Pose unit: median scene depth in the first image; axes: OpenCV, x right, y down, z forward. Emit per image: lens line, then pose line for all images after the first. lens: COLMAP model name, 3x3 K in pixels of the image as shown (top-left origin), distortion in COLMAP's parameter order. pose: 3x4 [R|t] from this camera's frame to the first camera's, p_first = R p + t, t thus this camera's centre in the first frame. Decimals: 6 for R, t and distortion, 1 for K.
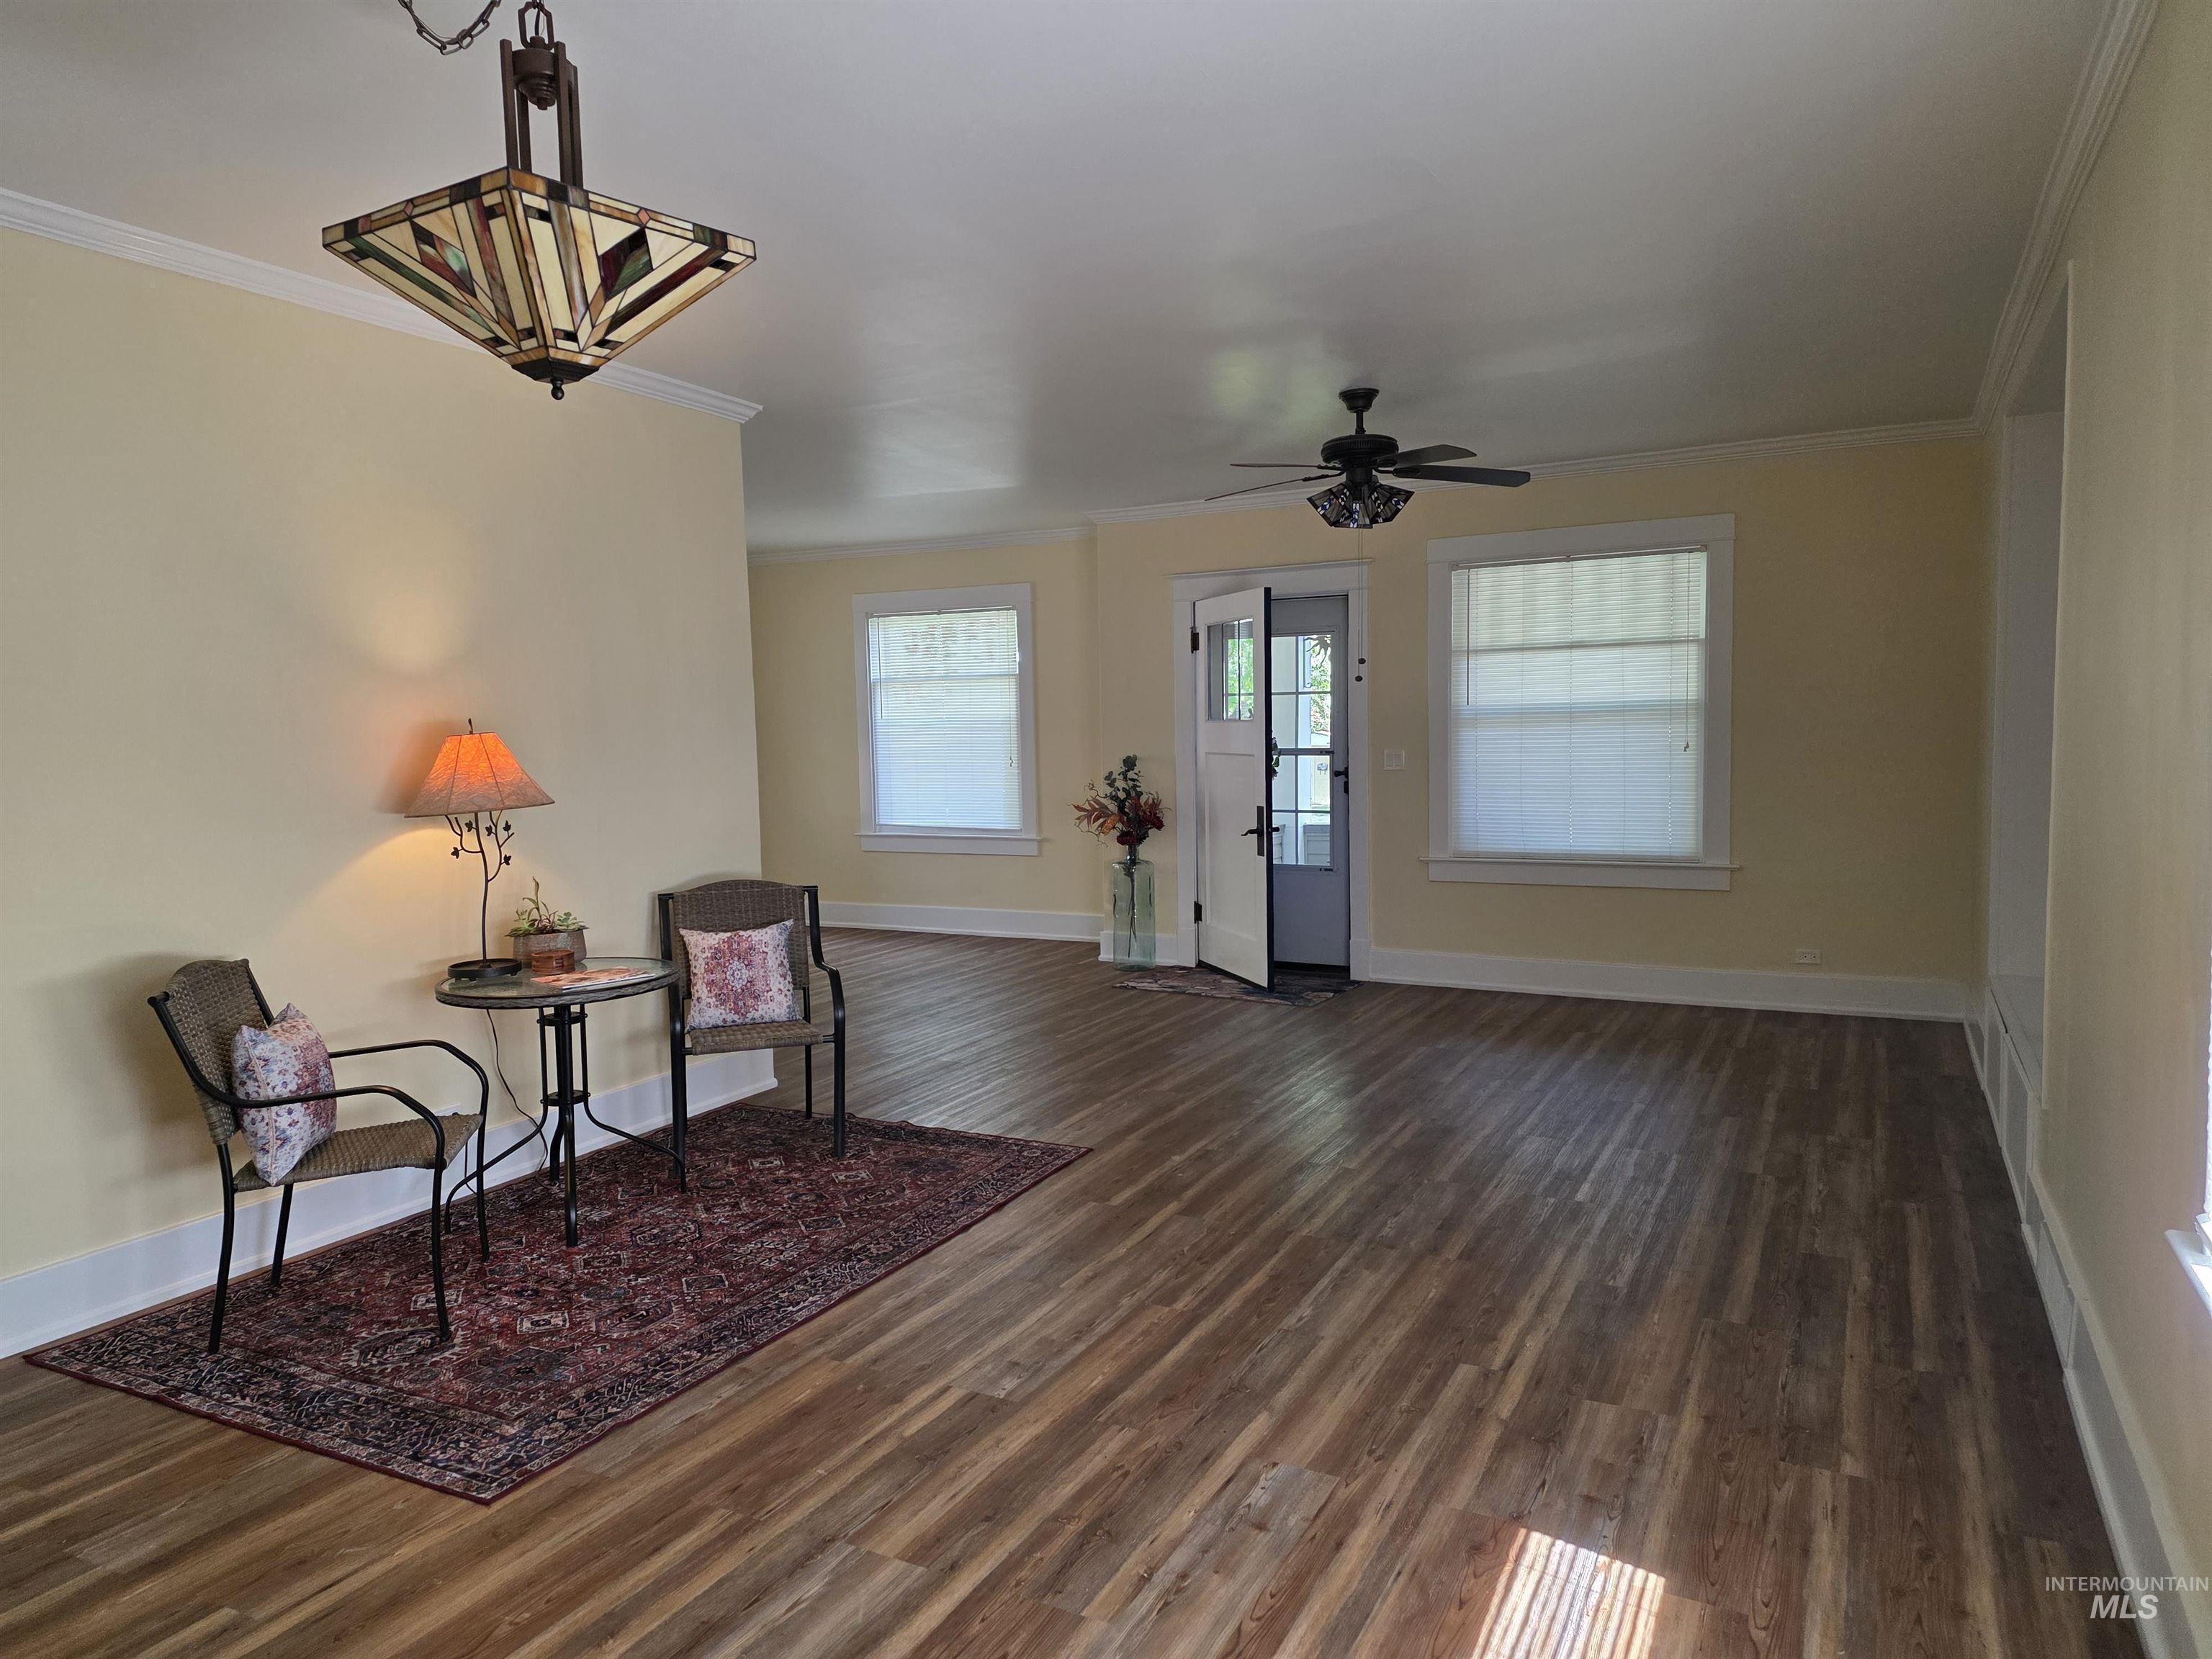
lens RADIAL K [[1454.8, 0, 1106.0], [0, 1454.8, 829.5], [0, 0, 1]] dist [0.088469, -0.000285]
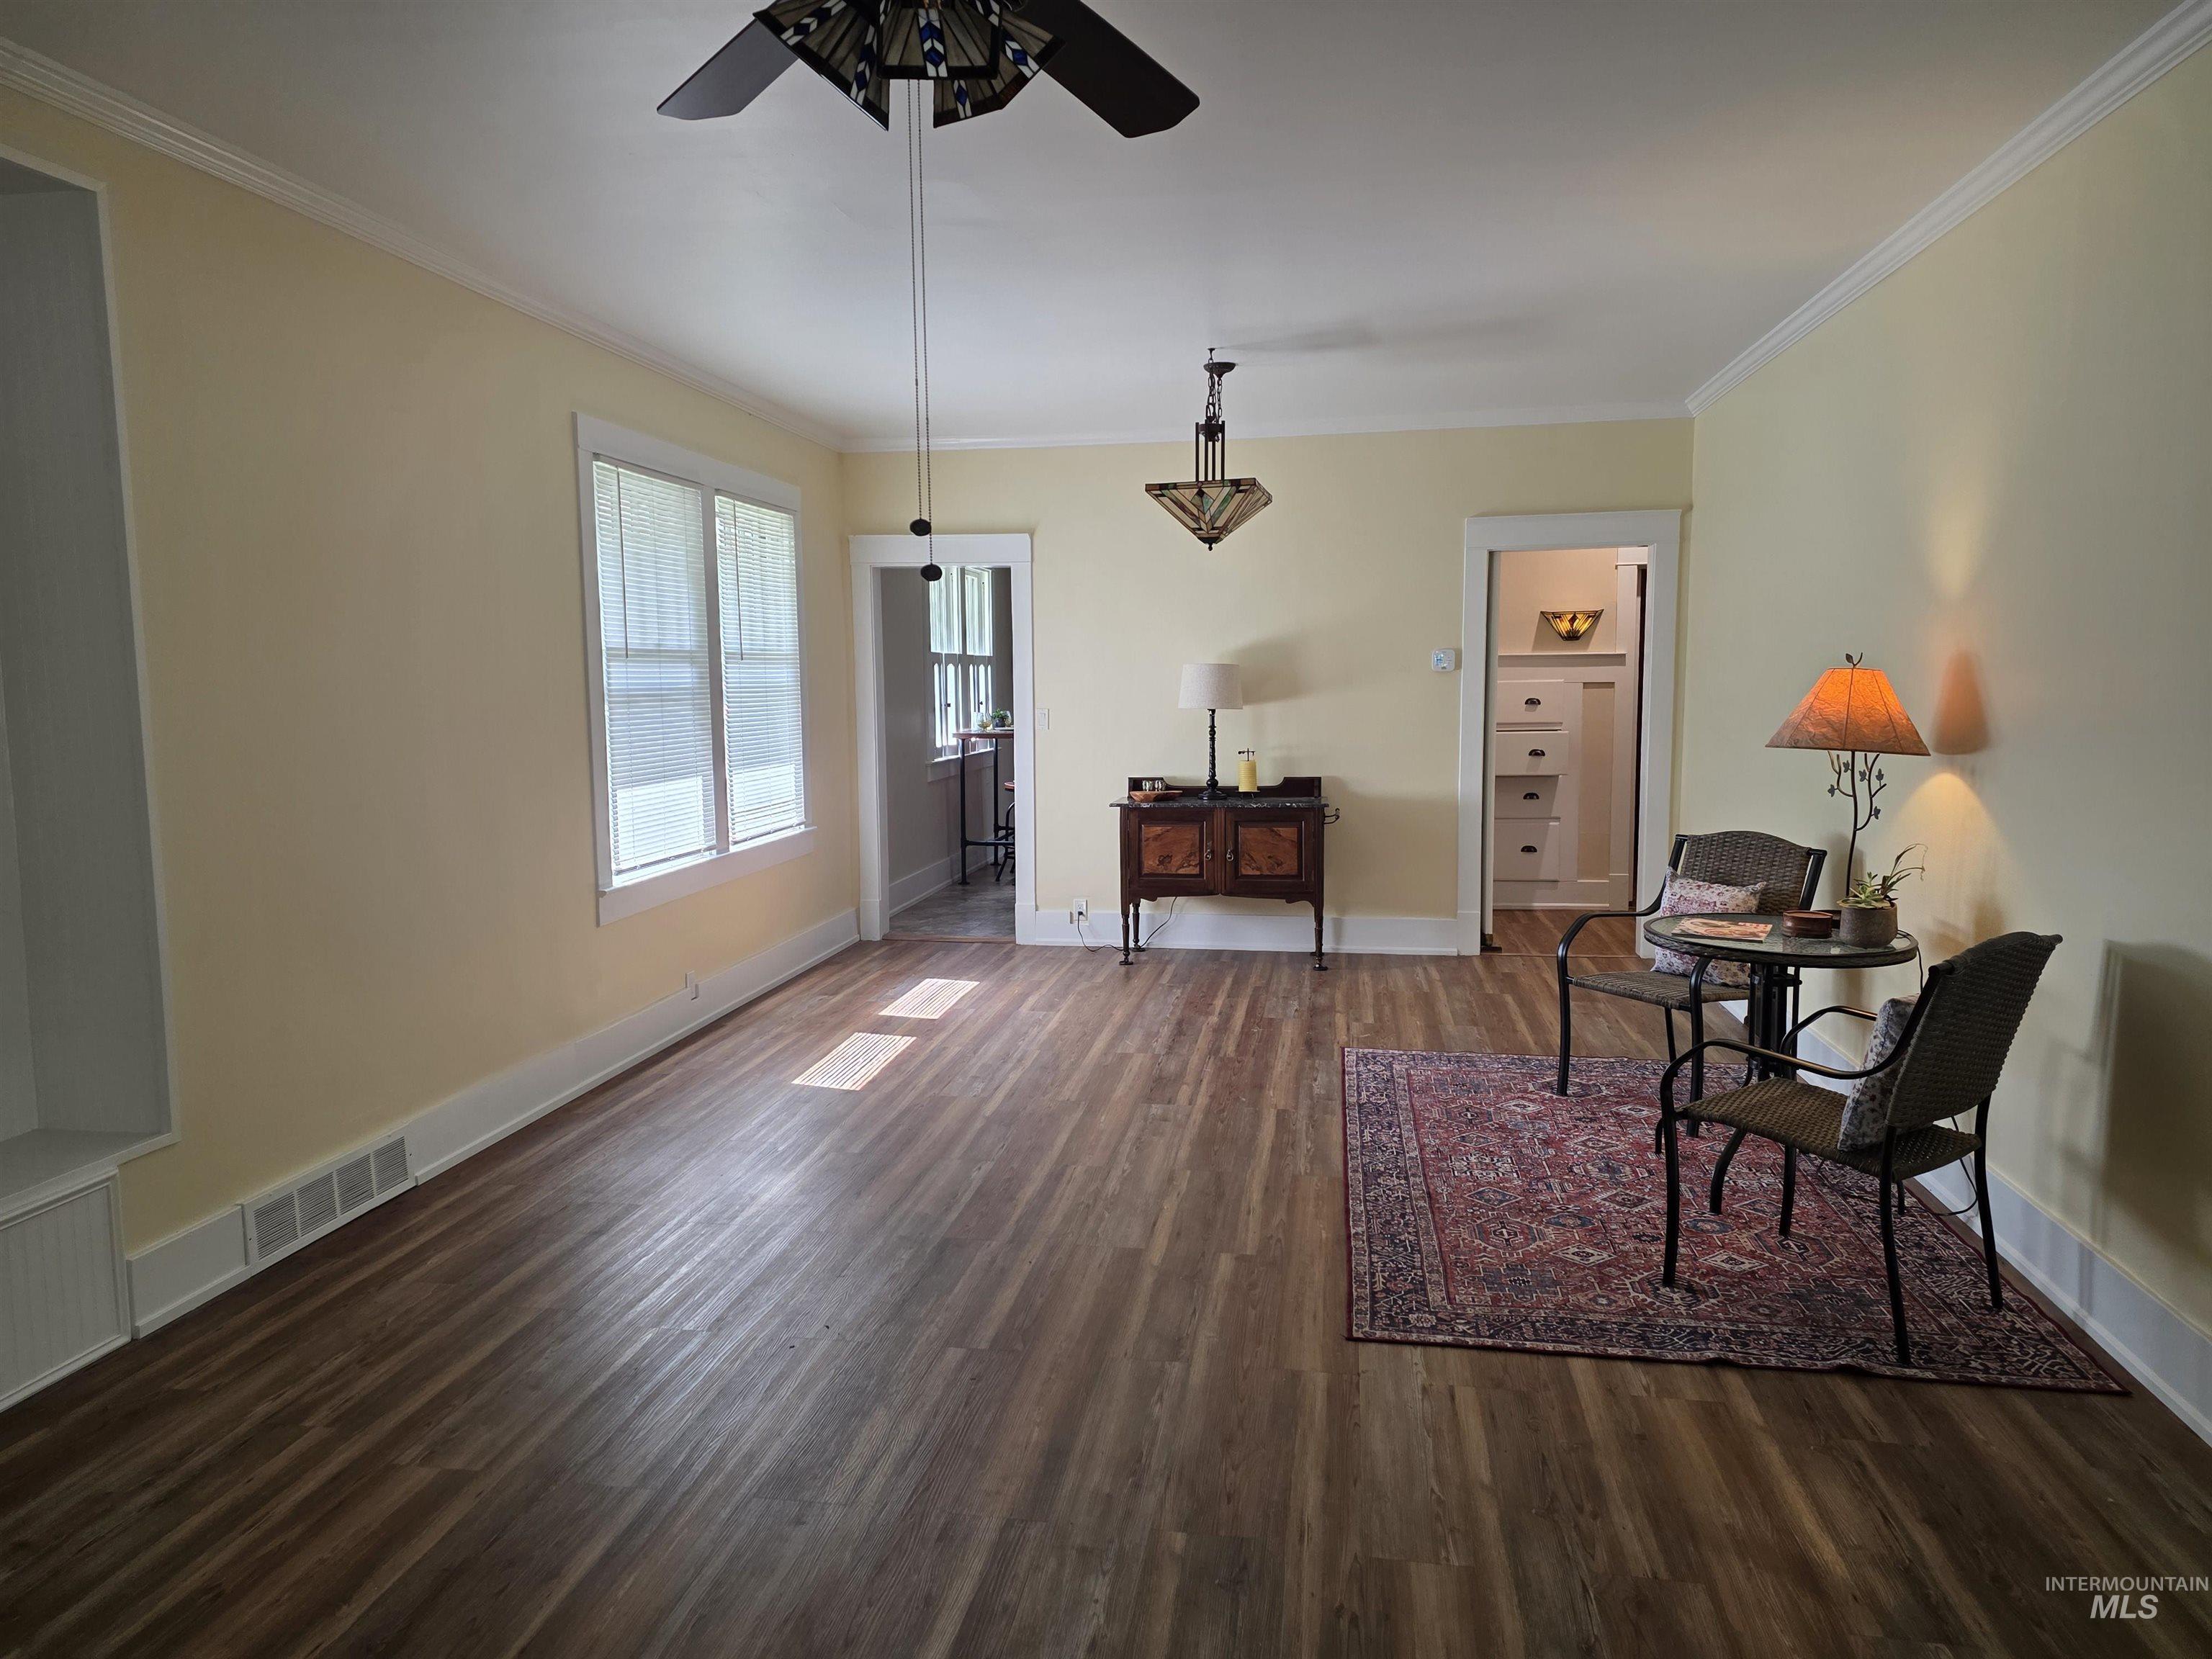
lens RADIAL K [[1454.8, 0, 1106.0], [0, 1454.8, 829.5], [0, 0, 1]] dist [0.088469, -0.000285]
pose [[-0.952020, 0.064380, -0.299188, 0.303773], [0.009570, 0.983407, 0.181158, -0.136607], [0.305887, 0.169603, -0.936839, 1.707469]]
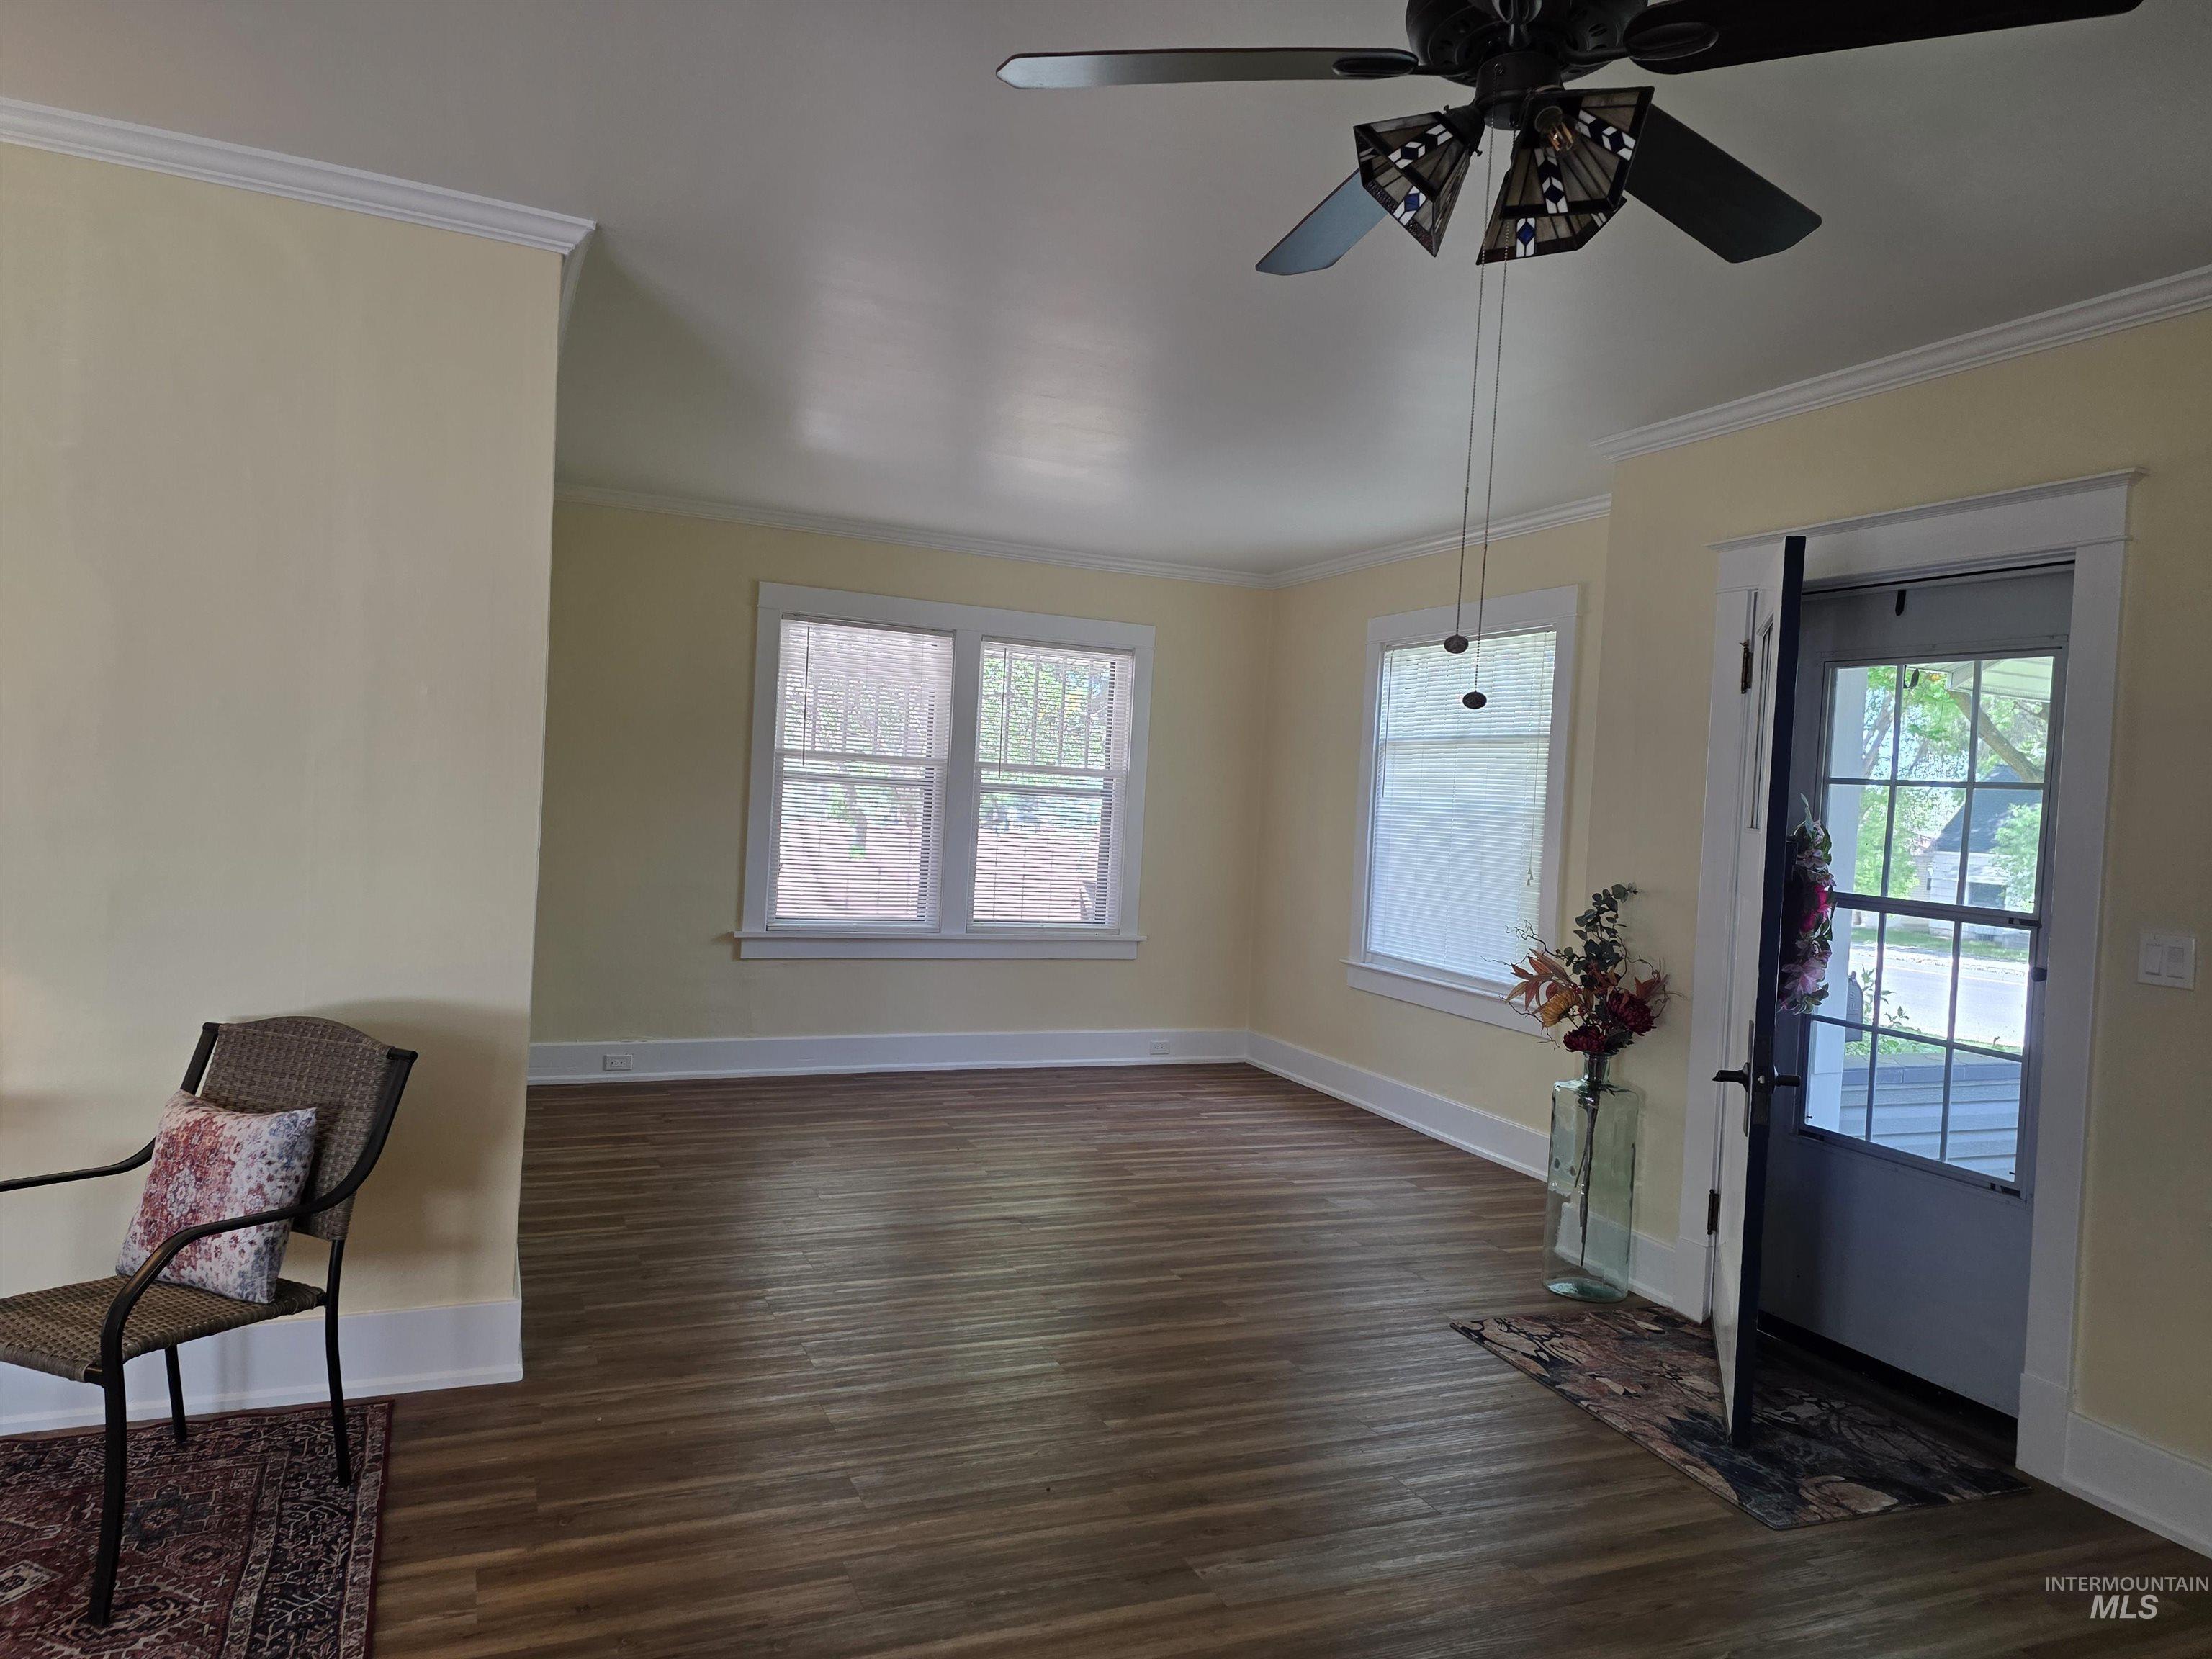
lens RADIAL K [[1487.0, 0, 1106.0], [0, 1487.0, 829.5], [0, 0, 1]] dist [0.035879, -0.001480]
pose [[0.771666, 0.079486, -0.631042, 0.412103], [-0.117316, 0.992924, -0.018390, -0.075647], [0.625115, 0.088222, 0.775531, 0.873954]]
